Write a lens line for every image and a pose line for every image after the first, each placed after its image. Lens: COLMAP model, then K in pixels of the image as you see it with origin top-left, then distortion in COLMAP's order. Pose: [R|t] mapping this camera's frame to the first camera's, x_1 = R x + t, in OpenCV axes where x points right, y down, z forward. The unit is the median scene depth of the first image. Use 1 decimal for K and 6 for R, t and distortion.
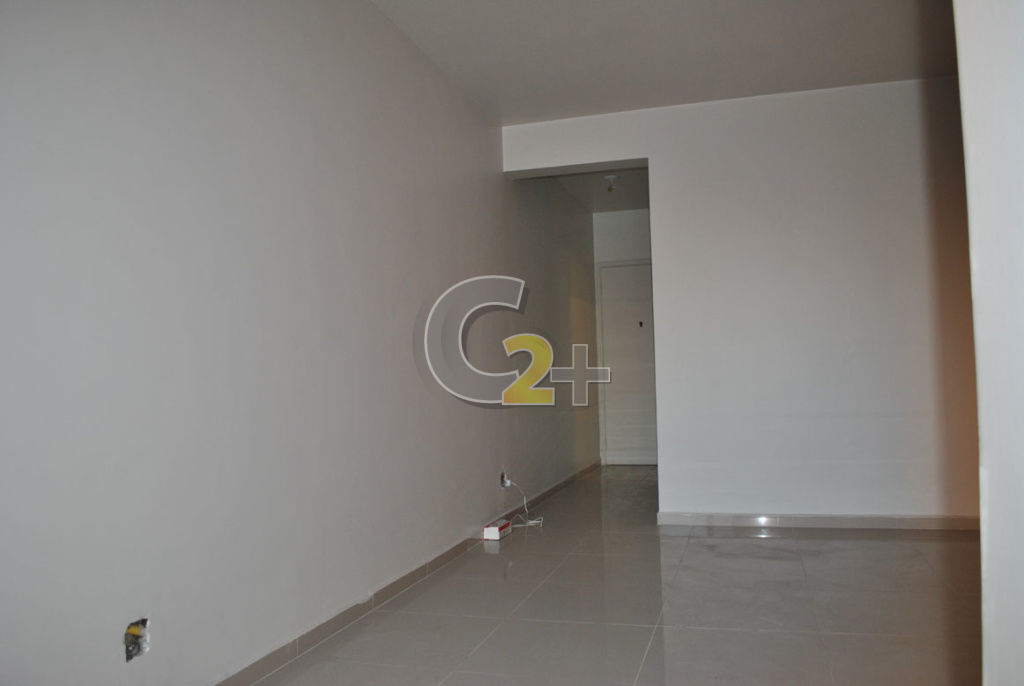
lens RADIAL K [[801.2, 0, 512.0], [0, 801.2, 343.0], [0, 0, 1]] dist [-0.082934, -0.000501]
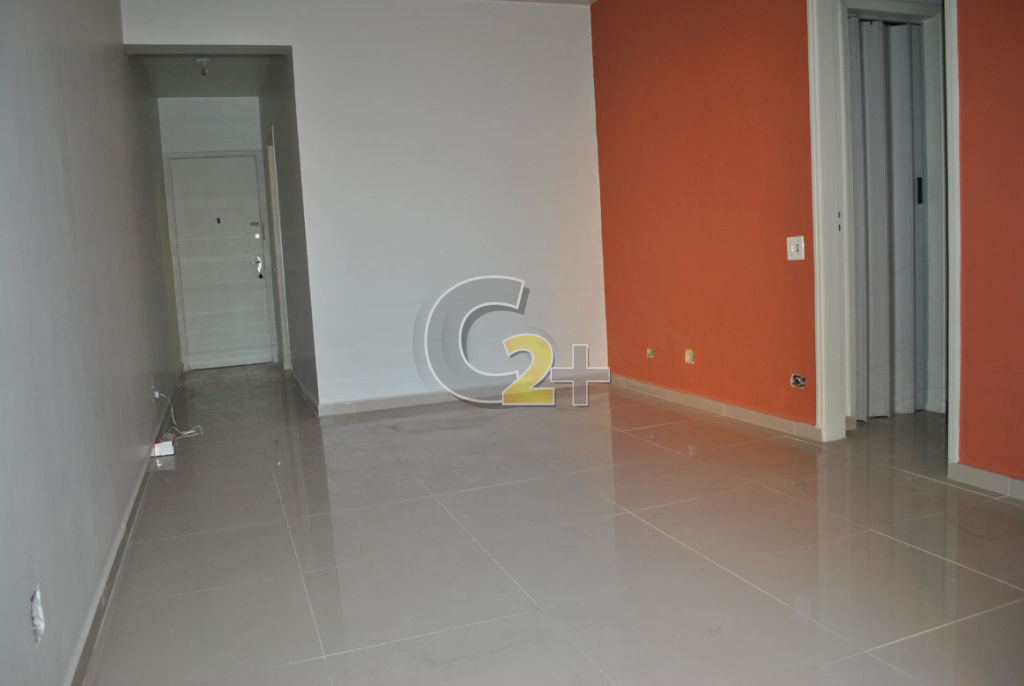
lens RADIAL K [[801.2, 0, 512.0], [0, 801.2, 343.0], [0, 0, 1]] dist [-0.082934, -0.000501]
pose [[0.800460, -0.085483, 0.593259, -0.201332], [0.009382, 0.991443, 0.130200, 0.002865], [-0.599312, -0.098654, 0.794413, 0.042463]]
